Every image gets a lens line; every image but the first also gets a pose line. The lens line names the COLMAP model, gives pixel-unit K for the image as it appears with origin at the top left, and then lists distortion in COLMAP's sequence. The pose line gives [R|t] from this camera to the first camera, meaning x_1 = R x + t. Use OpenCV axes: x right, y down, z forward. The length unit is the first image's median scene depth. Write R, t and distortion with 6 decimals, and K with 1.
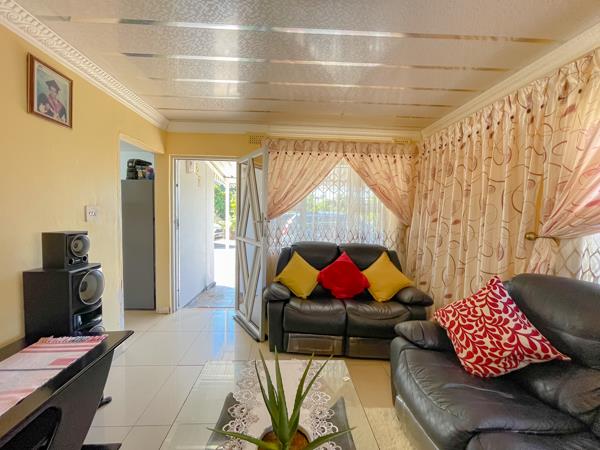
lens RADIAL K [[242.2, 0, 294.9], [0, 242.2, 226.8], [0, 0, 1]] dist [-0.006305, 0.000708]
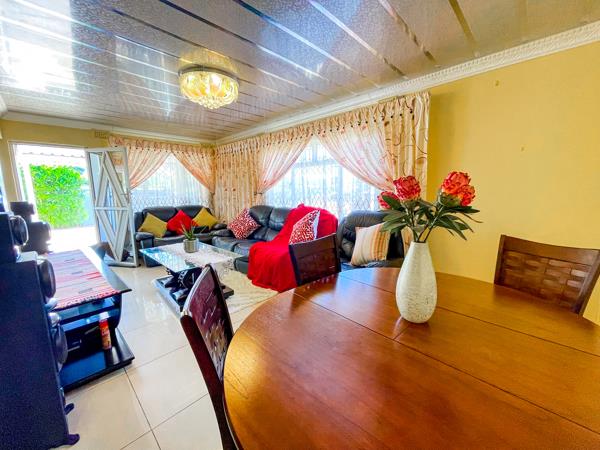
lens RADIAL K [[242.2, 0, 294.9], [0, 242.2, 226.8], [0, 0, 1]] dist [-0.006305, 0.000708]
pose [[0.725400, -0.135673, 0.674824, -0.383186], [0.068328, 0.989733, 0.125536, 0.060655], [-0.684928, -0.044954, 0.727223, -0.819364]]
